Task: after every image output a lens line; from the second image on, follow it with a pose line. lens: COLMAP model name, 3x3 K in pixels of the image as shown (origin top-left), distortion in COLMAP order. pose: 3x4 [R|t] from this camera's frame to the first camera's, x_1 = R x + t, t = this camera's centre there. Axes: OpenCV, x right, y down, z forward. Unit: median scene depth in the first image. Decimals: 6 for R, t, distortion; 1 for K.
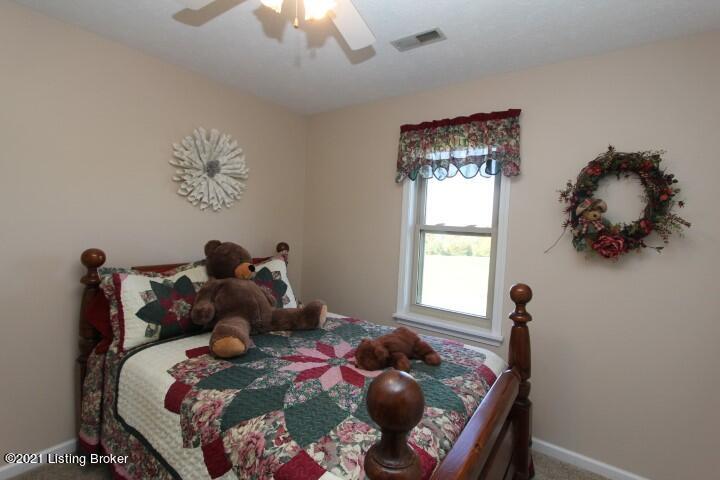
lens RADIAL K [[332.2, 0, 359.7], [0, 332.2, 238.7], [0, 0, 1]] dist [-0.019312, 0.000048]
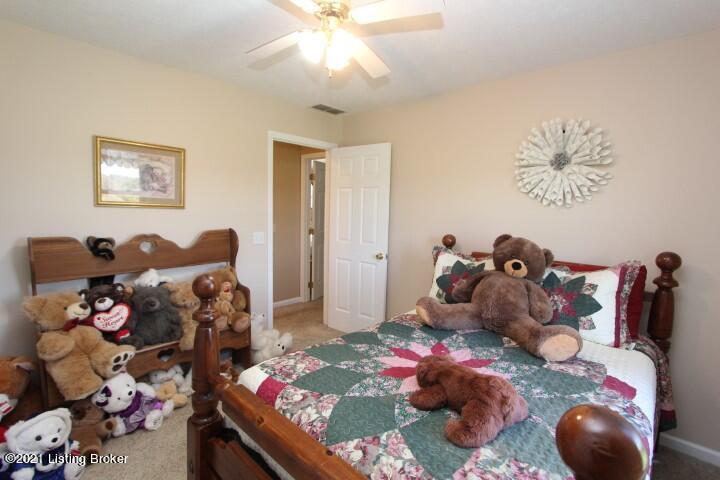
lens RADIAL K [[332.2, 0, 361.0], [0, 332.2, 241.5], [0, 0, 1]] dist [-0.019312, 0.000048]
pose [[-0.123064, 0.055340, -0.990855, 0.738395], [-0.079336, 0.994700, 0.065408, -0.005306], [0.989222, 0.086660, -0.118022, 0.782317]]
